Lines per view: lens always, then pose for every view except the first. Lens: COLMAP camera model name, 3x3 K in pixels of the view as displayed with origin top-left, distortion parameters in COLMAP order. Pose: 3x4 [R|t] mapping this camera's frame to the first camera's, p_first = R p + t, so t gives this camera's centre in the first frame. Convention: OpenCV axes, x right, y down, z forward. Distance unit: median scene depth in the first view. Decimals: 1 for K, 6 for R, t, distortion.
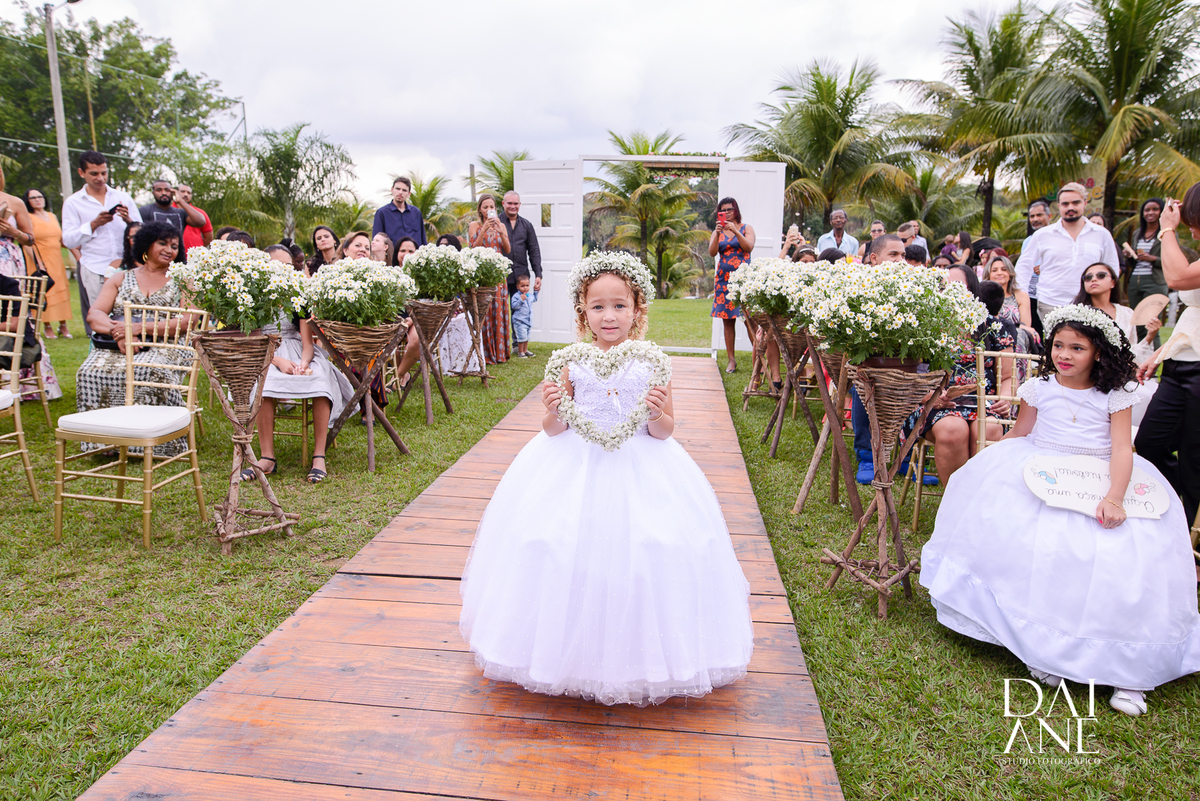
lens RADIAL K [[830.8, 0, 600.0], [0, 830.8, 400.5], [0, 0, 1]] dist [-0.047734, 0.043639]
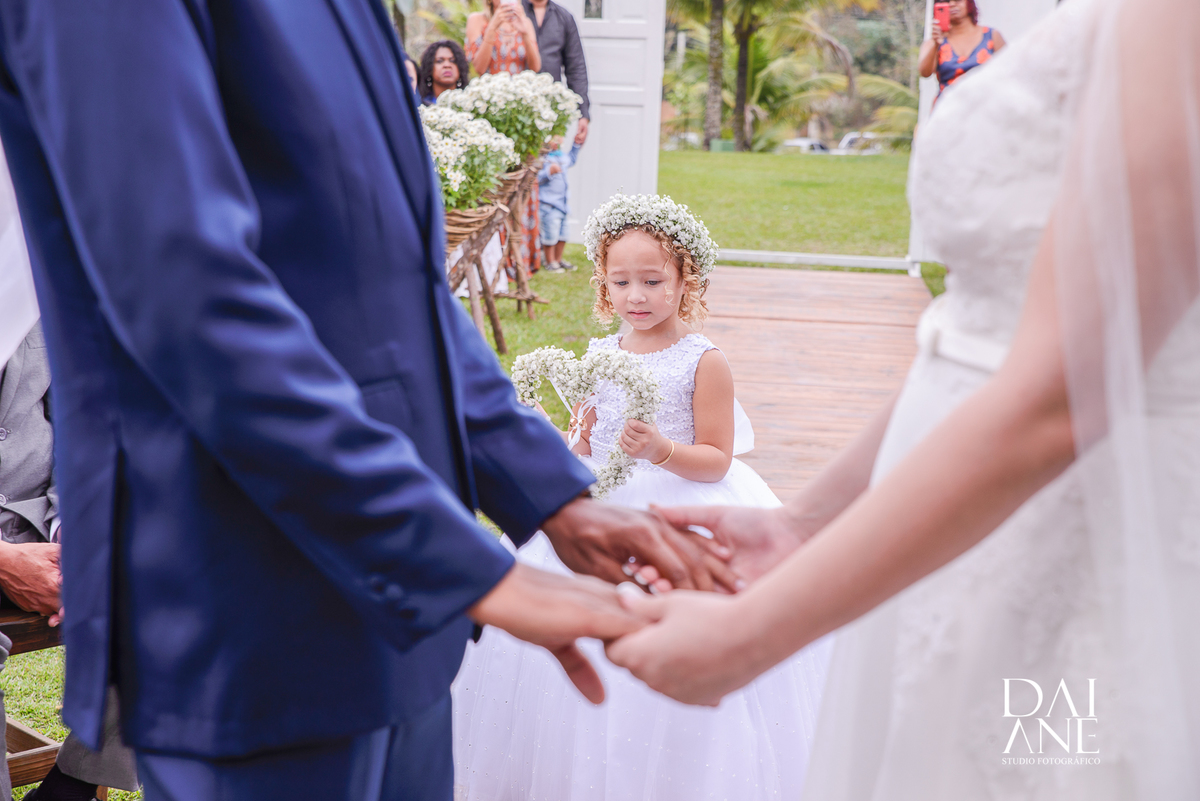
lens RADIAL K [[2208.5, 0, 600.0], [0, 2208.5, 400.5], [0, 0, 1]] dist [0.243334, 0.027639]
pose [[0.999582, 0.011755, 0.026412, -0.042513], [-0.011633, 0.999921, -0.004742, 0.015542], [-0.026466, 0.004433, 0.999640, -0.171492]]
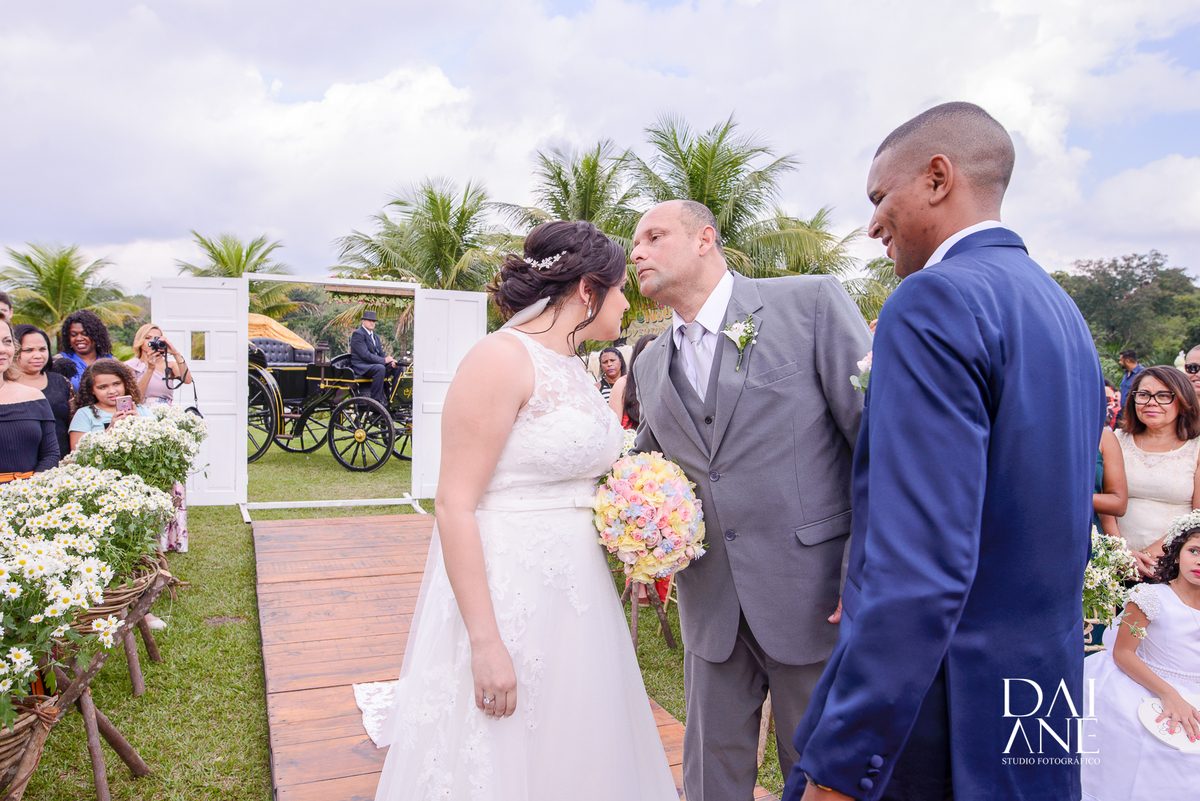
lens RADIAL K [[830.0, 0, 600.0], [0, 830.0, 400.5], [0, 0, 1]] dist [-0.051506, 0.046167]
pose [[0.870892, -0.022900, 0.490941, -0.052515], [0.082343, 0.991593, -0.099817, -0.027429], [-0.484528, 0.127356, 0.865456, 0.063577]]
